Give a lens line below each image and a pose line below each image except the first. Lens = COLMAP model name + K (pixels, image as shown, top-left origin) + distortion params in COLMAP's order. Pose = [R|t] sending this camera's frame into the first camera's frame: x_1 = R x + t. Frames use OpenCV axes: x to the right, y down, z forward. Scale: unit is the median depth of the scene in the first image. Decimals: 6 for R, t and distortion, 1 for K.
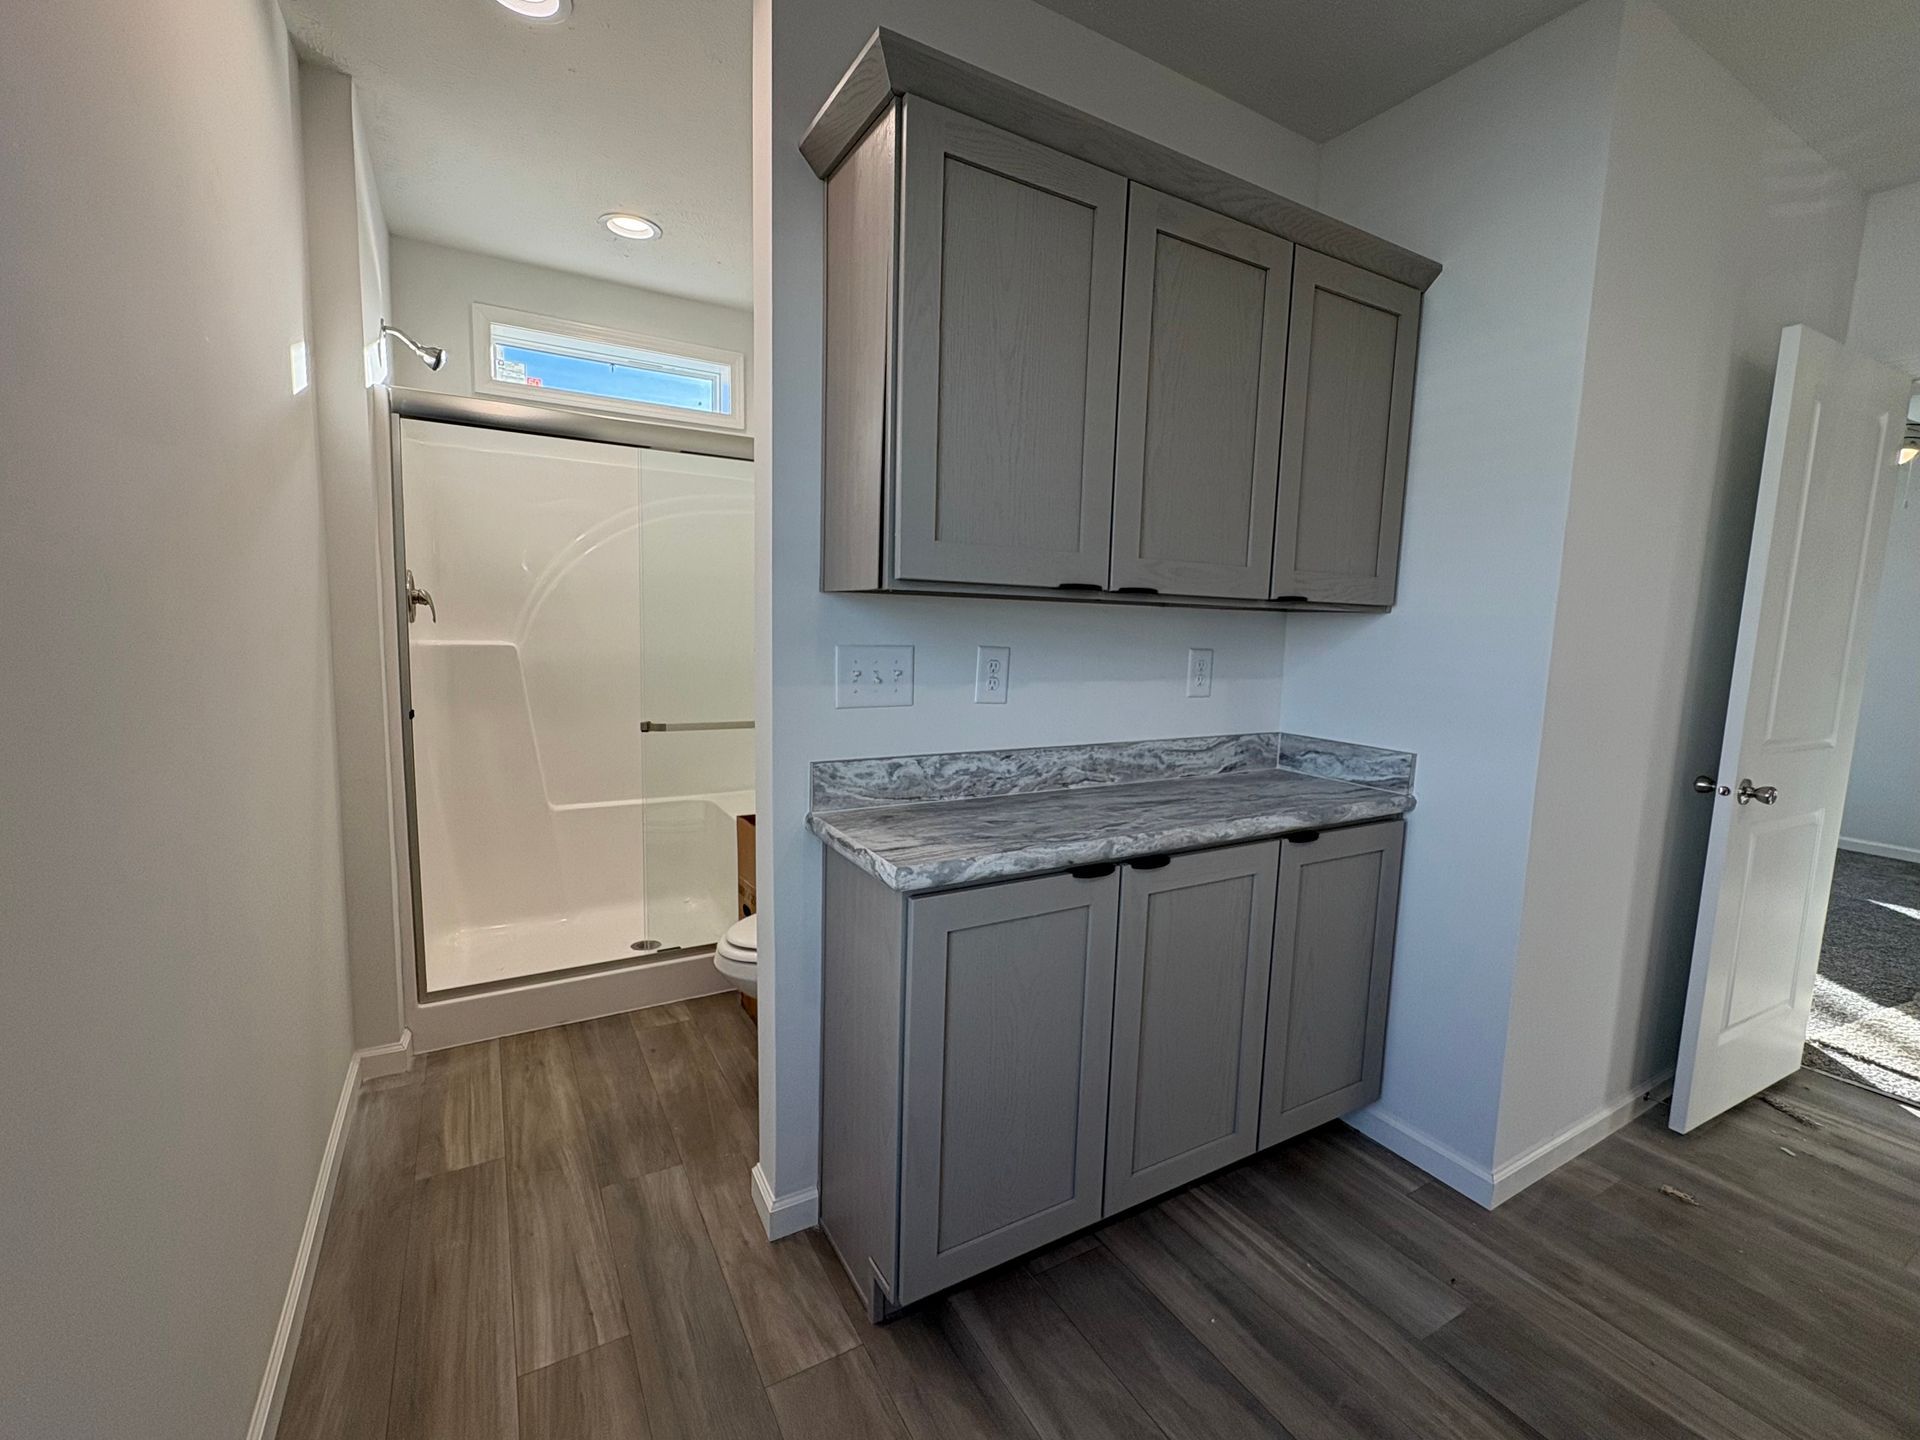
lens RADIAL K [[818.7, 0, 954.4], [0, 818.7, 725.6], [0, 0, 1]] dist [0.000431, 0.000001]
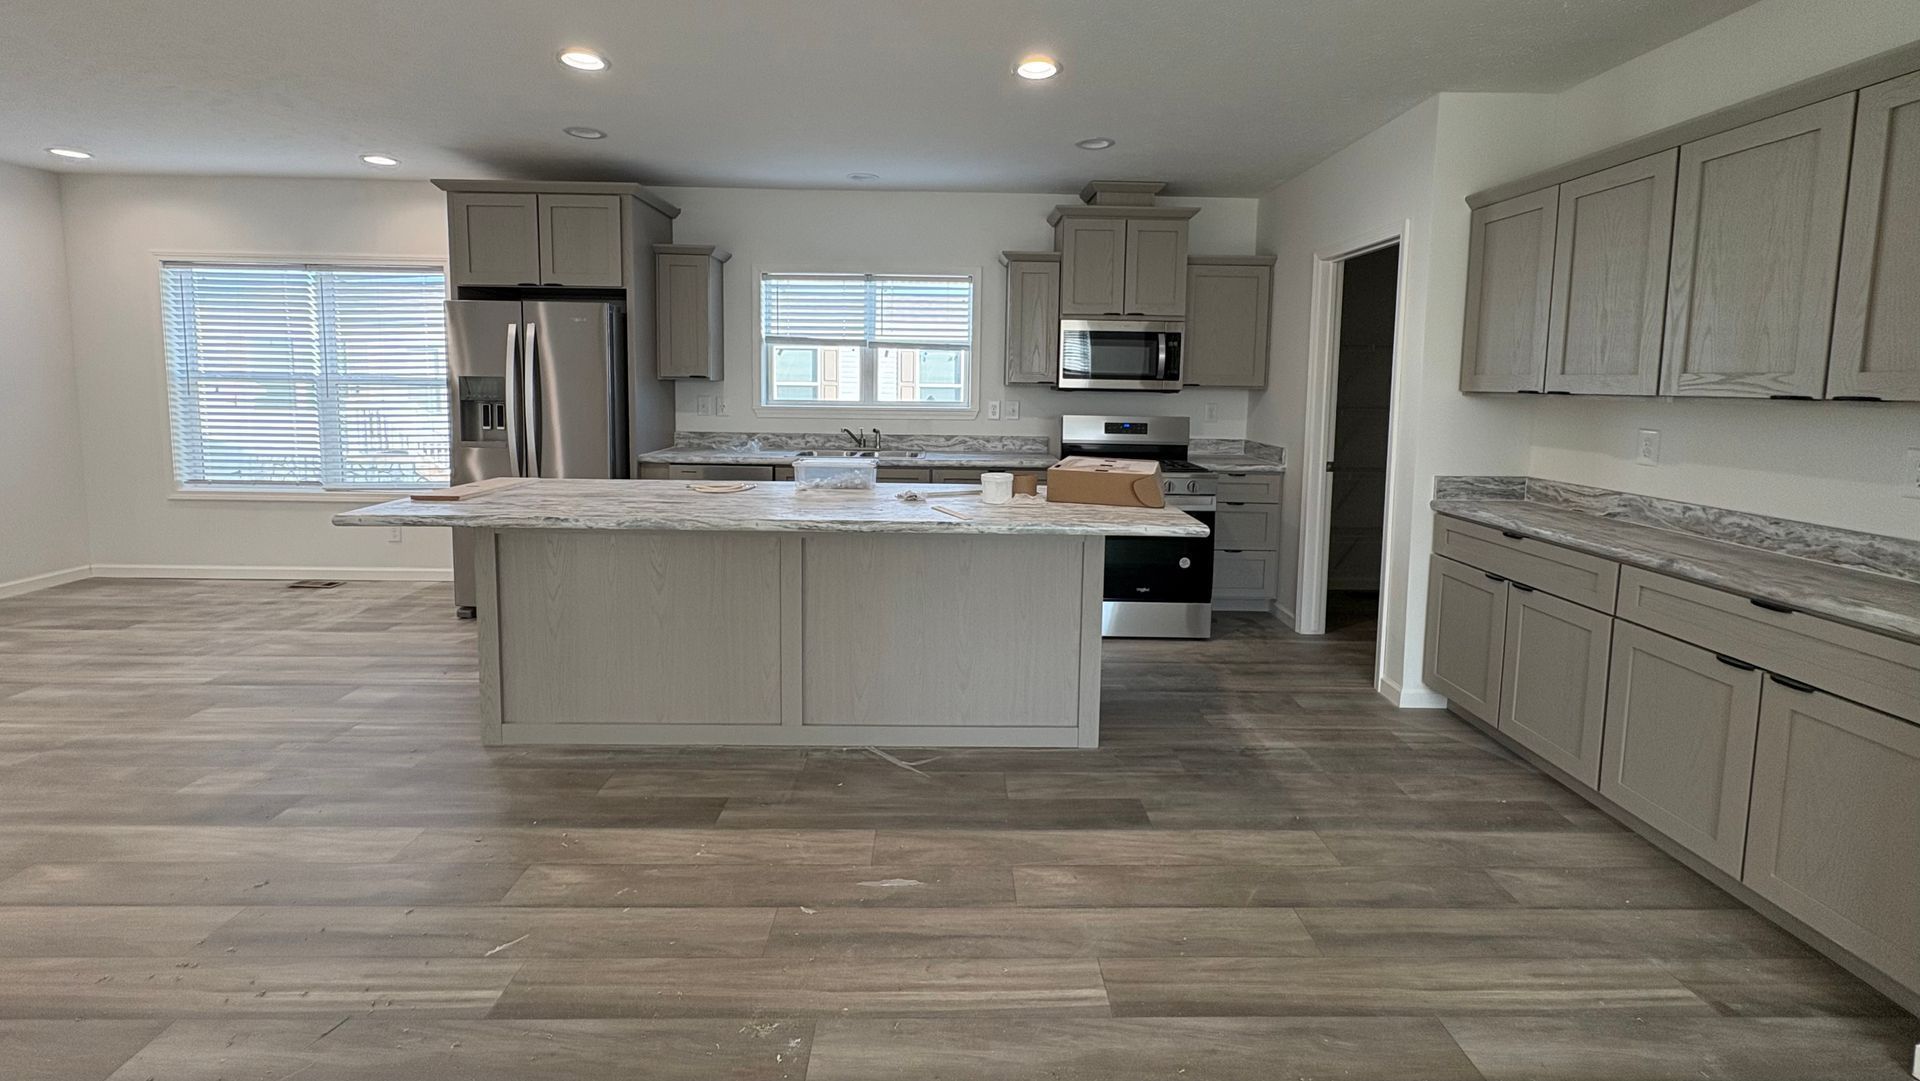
lens RADIAL K [[794.2, 0, 959.2], [0, 794.2, 448.5], [0, 0, 1]] dist [0.000835, 0.000444]
pose [[-0.486577, 0.048560, -0.872287, 1.780828], [-0.123793, 0.984547, 0.123863, -0.074385], [0.864823, 0.168252, -0.473046, 0.438604]]
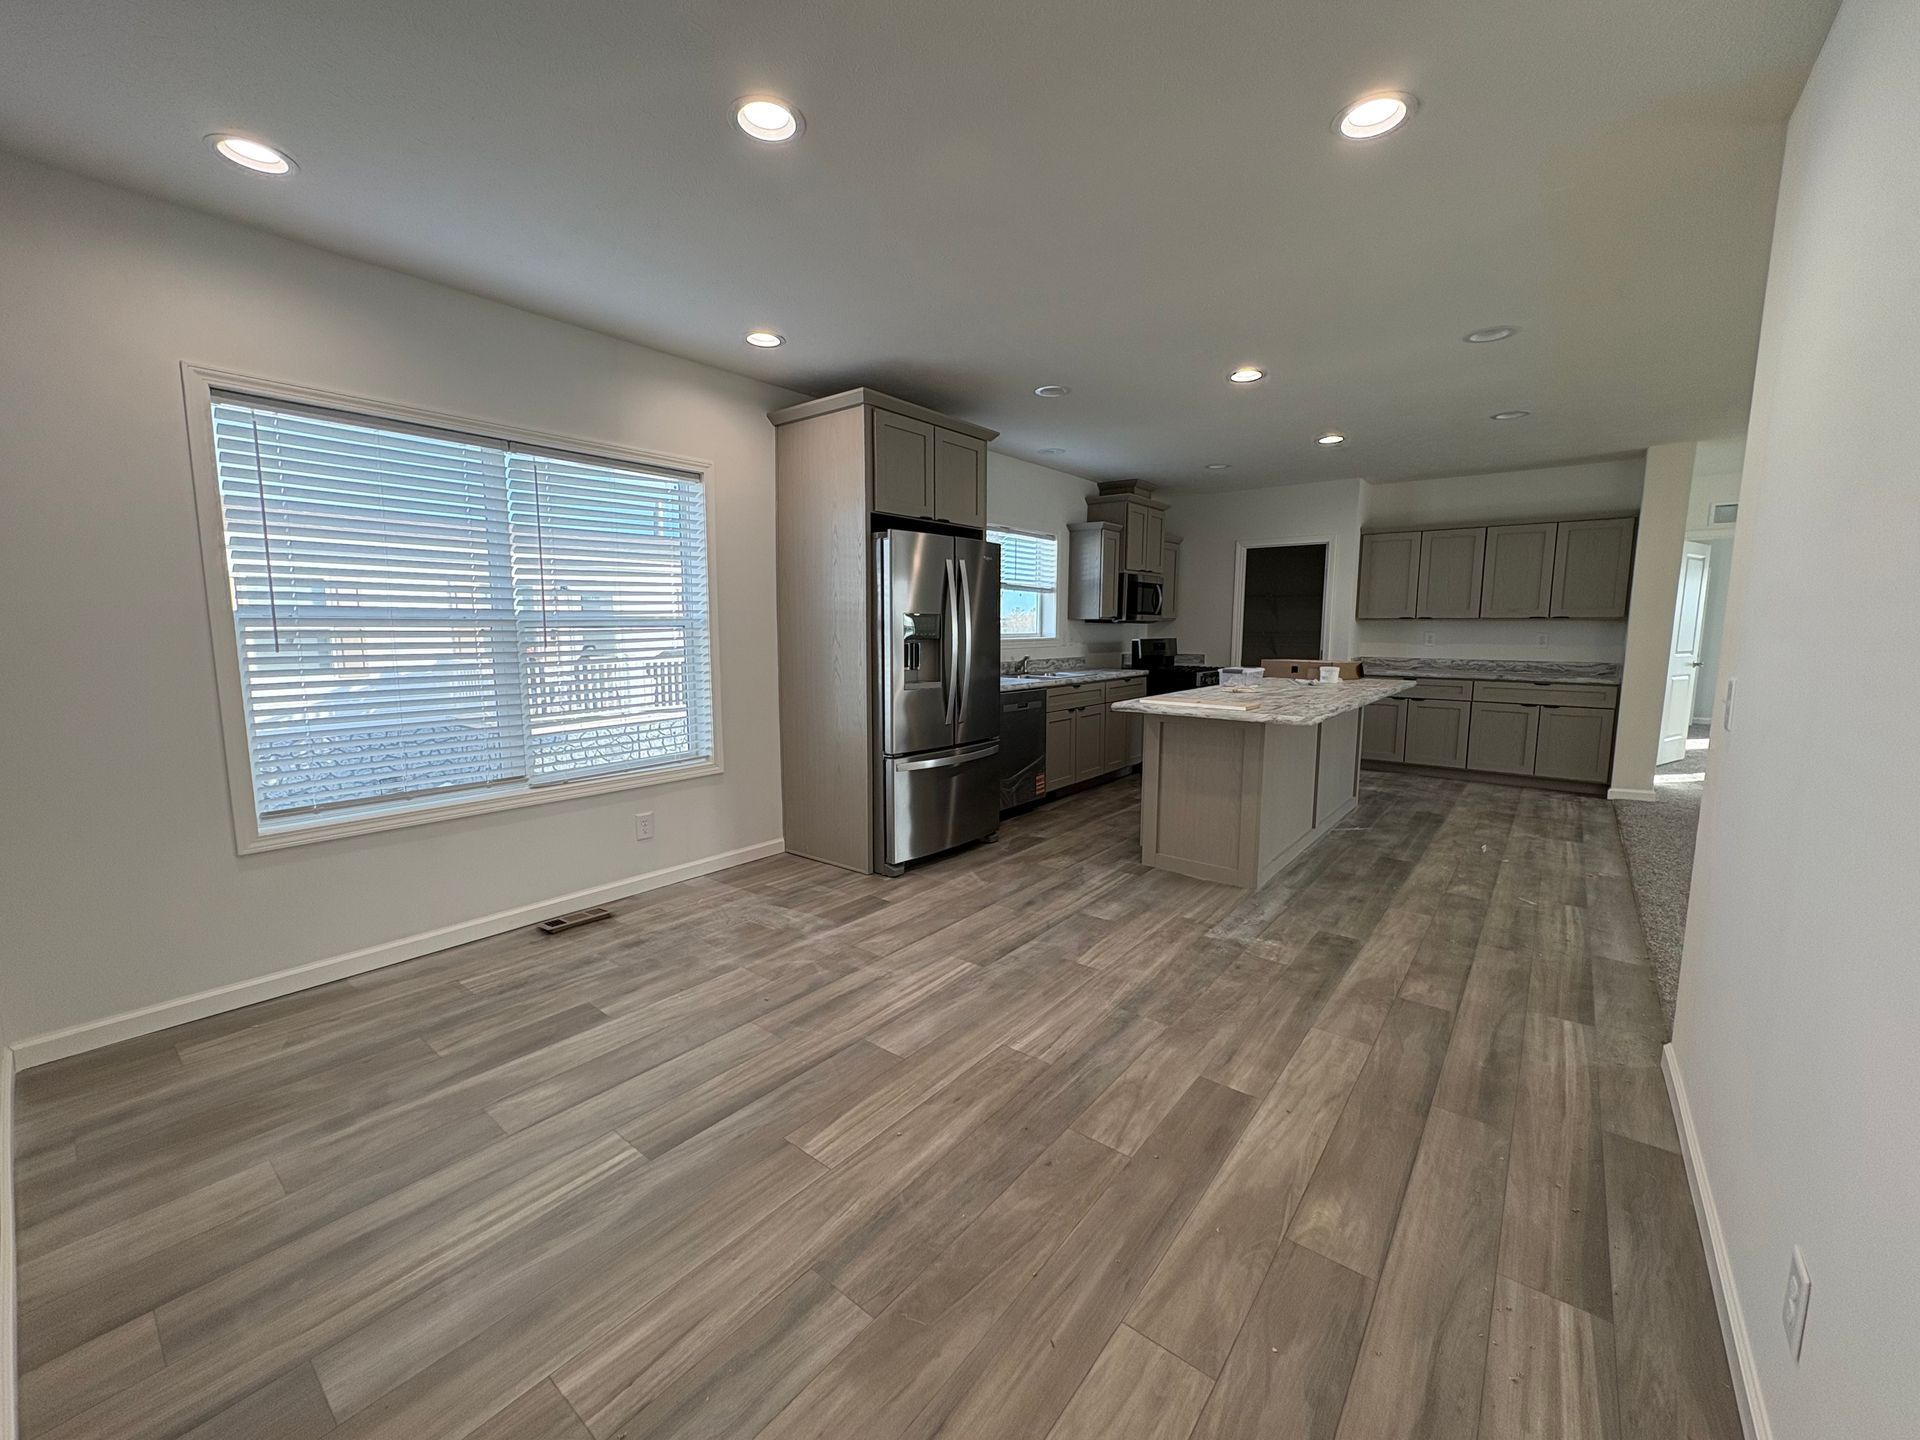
lens RADIAL K [[762.2, 0, 951.9], [0, 762.2, 719.3], [0, 0, 1]] dist [0.002025, -0.000625]
pose [[0.360706, 0.097631, -0.927555, 2.429938], [-0.101498, 0.992709, 0.065019, 0.318960], [0.927140, 0.070692, 0.367986, -2.559517]]
